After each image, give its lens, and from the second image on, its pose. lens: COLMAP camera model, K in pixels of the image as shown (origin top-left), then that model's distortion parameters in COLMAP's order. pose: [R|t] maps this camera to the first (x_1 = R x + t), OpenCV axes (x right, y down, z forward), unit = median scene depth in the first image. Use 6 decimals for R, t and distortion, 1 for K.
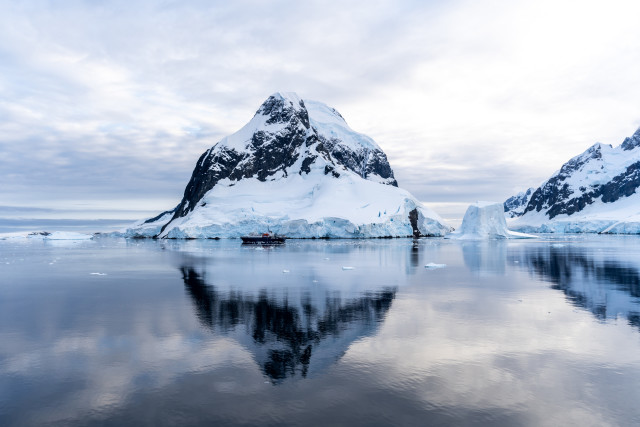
lens RADIAL K [[498.3, 0, 320.0], [0, 498.3, 213.5], [0, 0, 1]] dist [-0.003975, -0.002089]
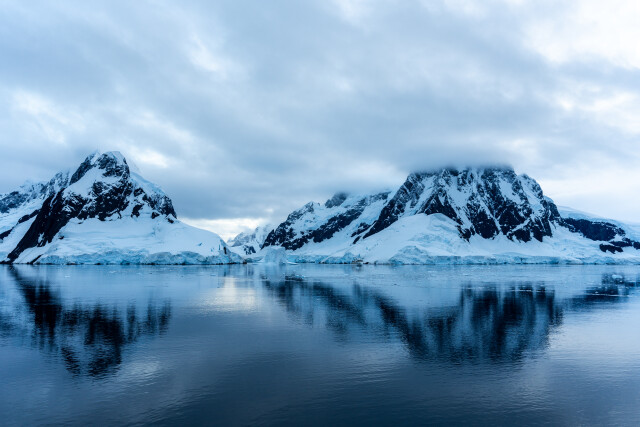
lens RADIAL K [[498.3, 0, 320.0], [0, 498.3, 213.5], [0, 0, 1]] dist [-0.003975, -0.002089]
pose [[0.844181, 0.061346, 0.532537, -0.321671], [-0.029671, 0.997255, -0.067846, -0.011880], [-0.535237, 0.041473, 0.843683, -0.402330]]
